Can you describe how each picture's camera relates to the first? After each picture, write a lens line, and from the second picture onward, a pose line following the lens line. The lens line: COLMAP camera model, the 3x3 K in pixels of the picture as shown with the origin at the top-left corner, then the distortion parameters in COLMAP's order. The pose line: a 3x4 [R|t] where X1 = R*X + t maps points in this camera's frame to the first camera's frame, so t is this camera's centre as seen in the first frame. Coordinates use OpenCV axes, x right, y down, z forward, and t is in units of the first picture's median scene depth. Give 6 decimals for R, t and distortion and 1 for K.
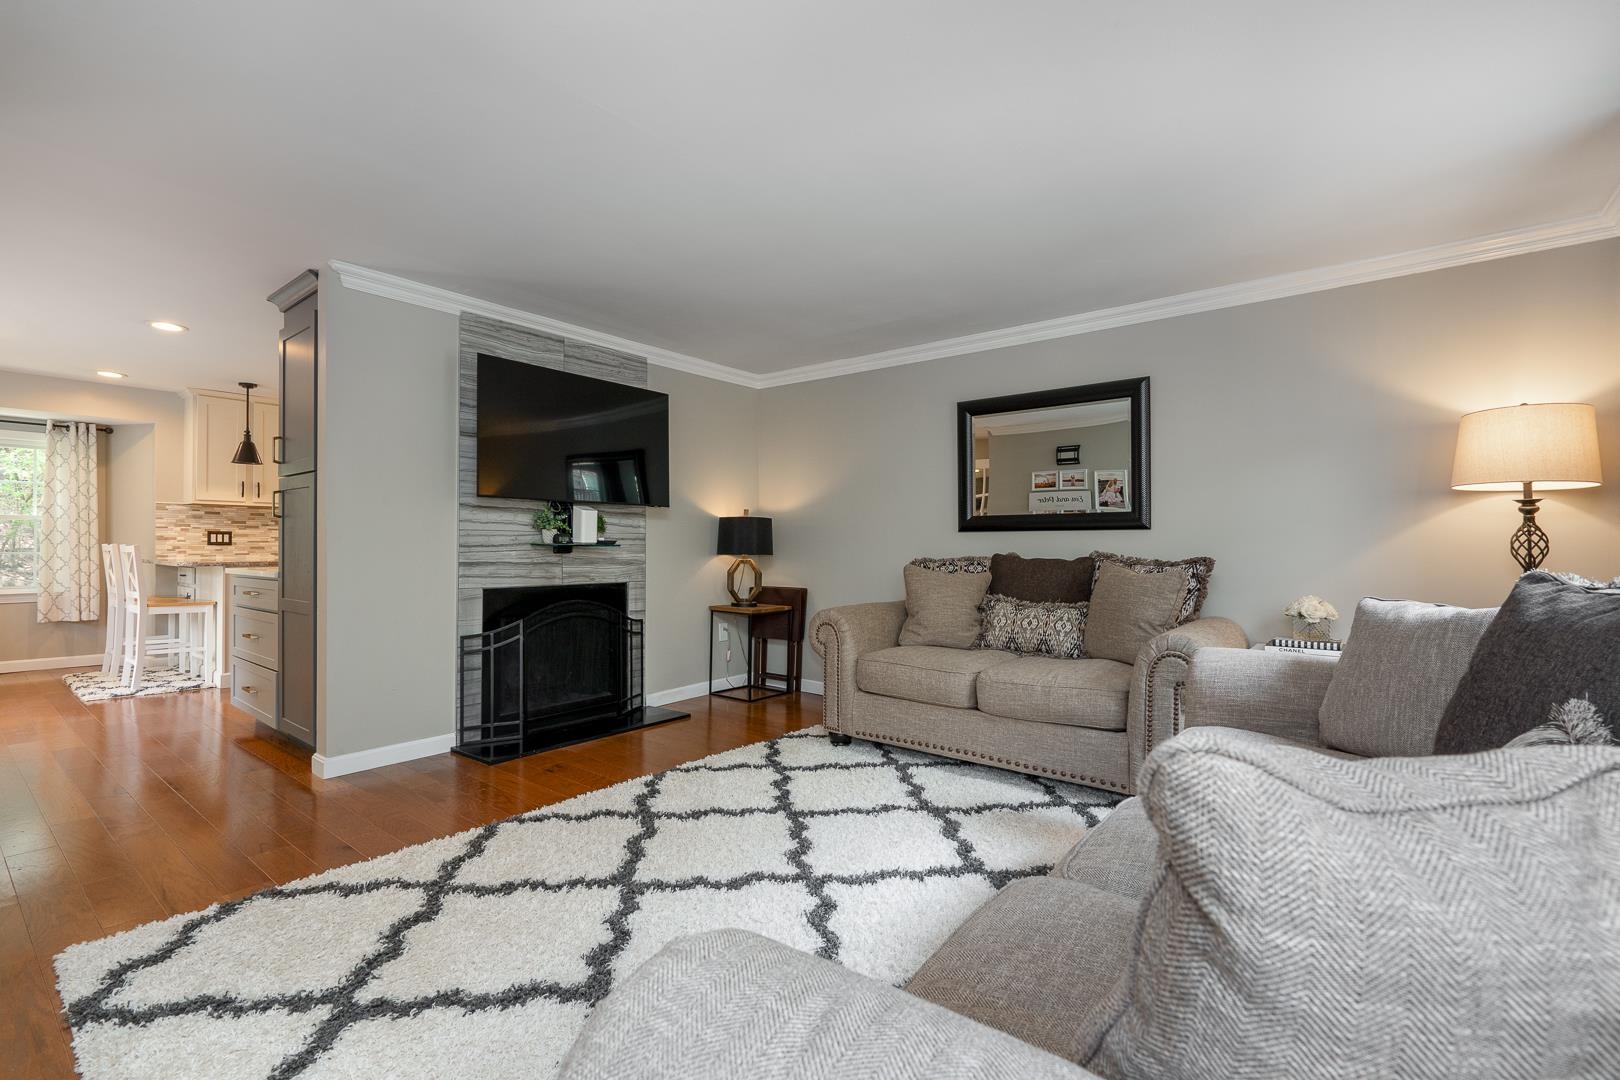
lens RADIAL K [[721.5, 0, 810.0], [0, 721.5, 540.0], [0, 0, 1]] dist [-0.001242, 0.000109]
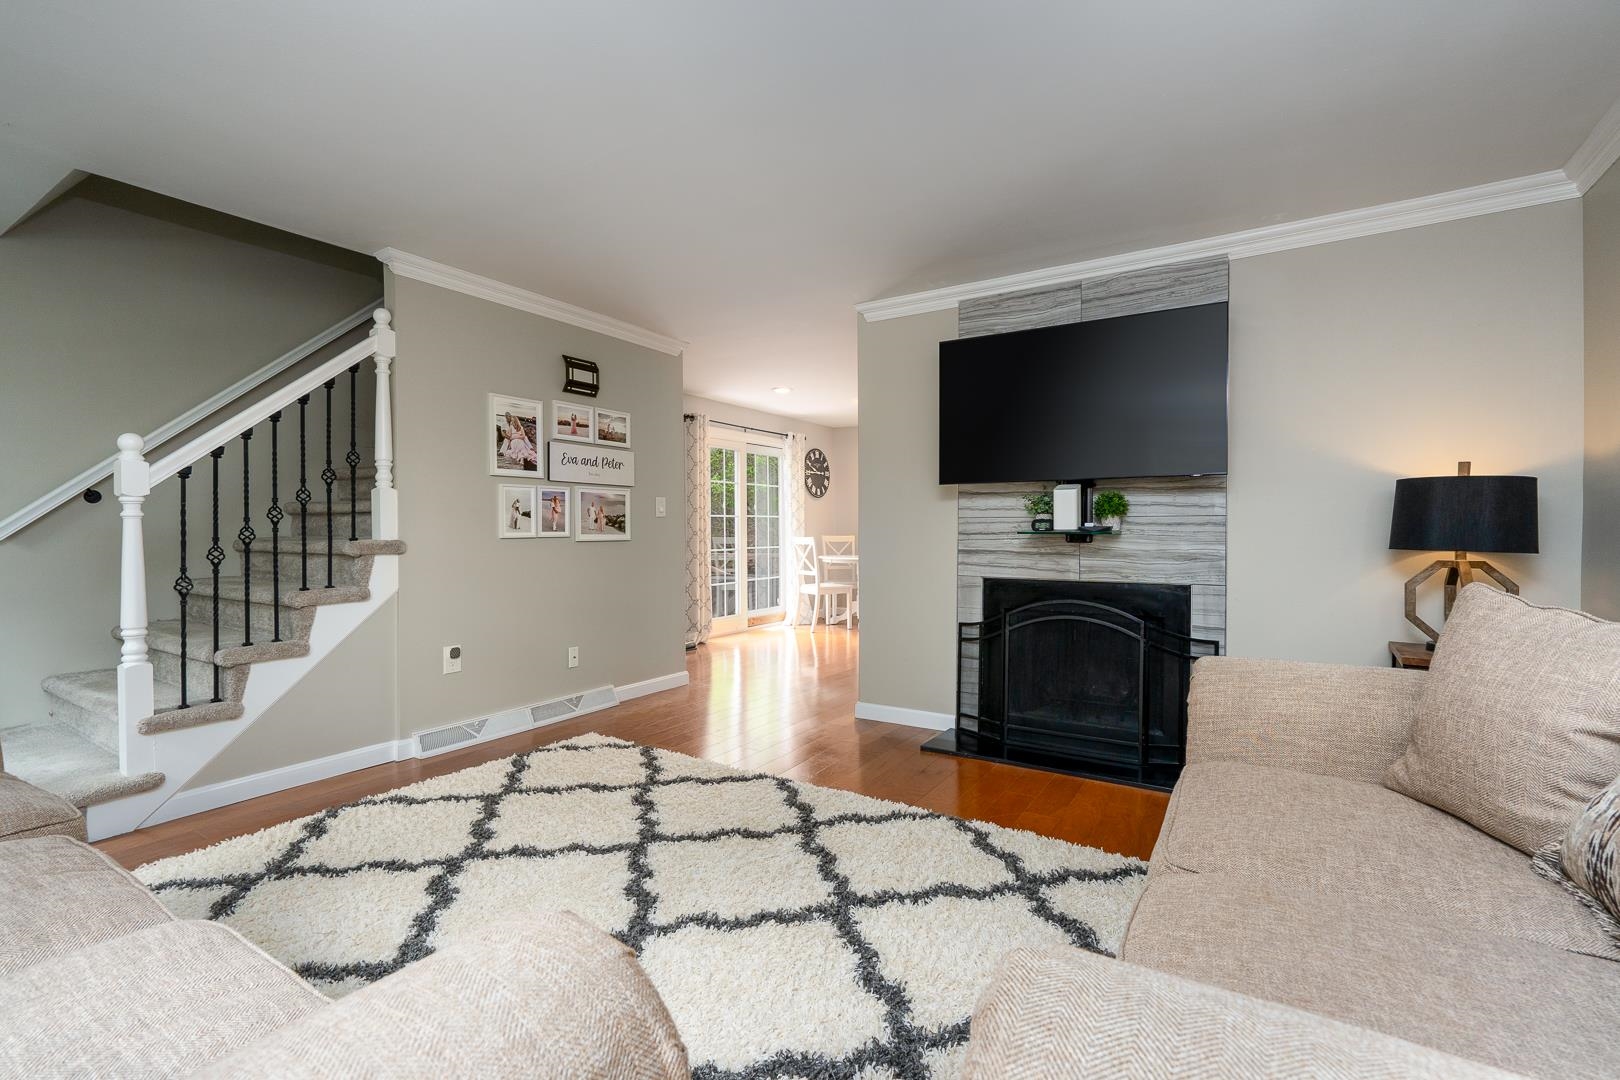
lens RADIAL K [[736.5, 0, 800.4], [0, 736.5, 531.7], [0, 0, 1]] dist [0.015031, 0.000336]
pose [[0.096881, -0.003221, -0.995291, 0.540229], [0.006341, 0.999976, -0.002619, 0.007134], [0.995276, -0.006058, 0.096899, 0.691054]]
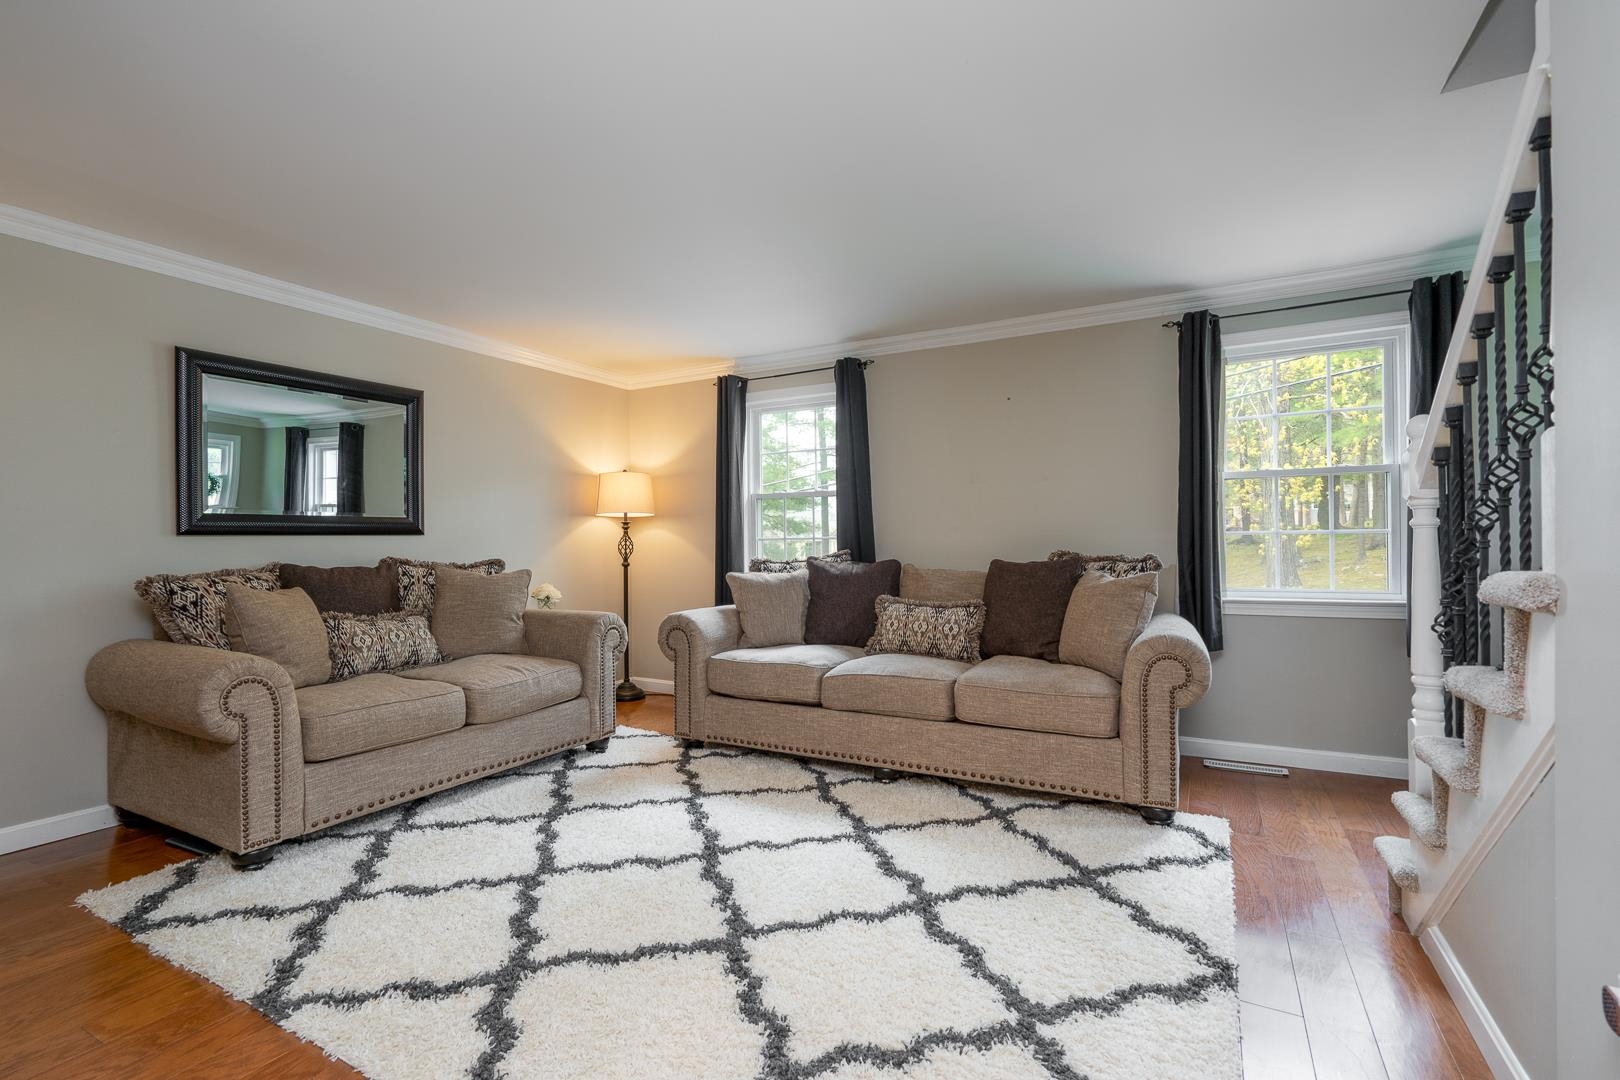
lens RADIAL K [[729.7, 0, 795.2], [0, 729.7, 540.2], [0, 0, 1]] dist [-0.001668, -0.000166]
pose [[-0.155688, 0.003292, 0.987801, -0.697237], [0.005547, 0.999982, -0.002459, -0.001857], [-0.987791, 0.005096, -0.155703, 0.650509]]
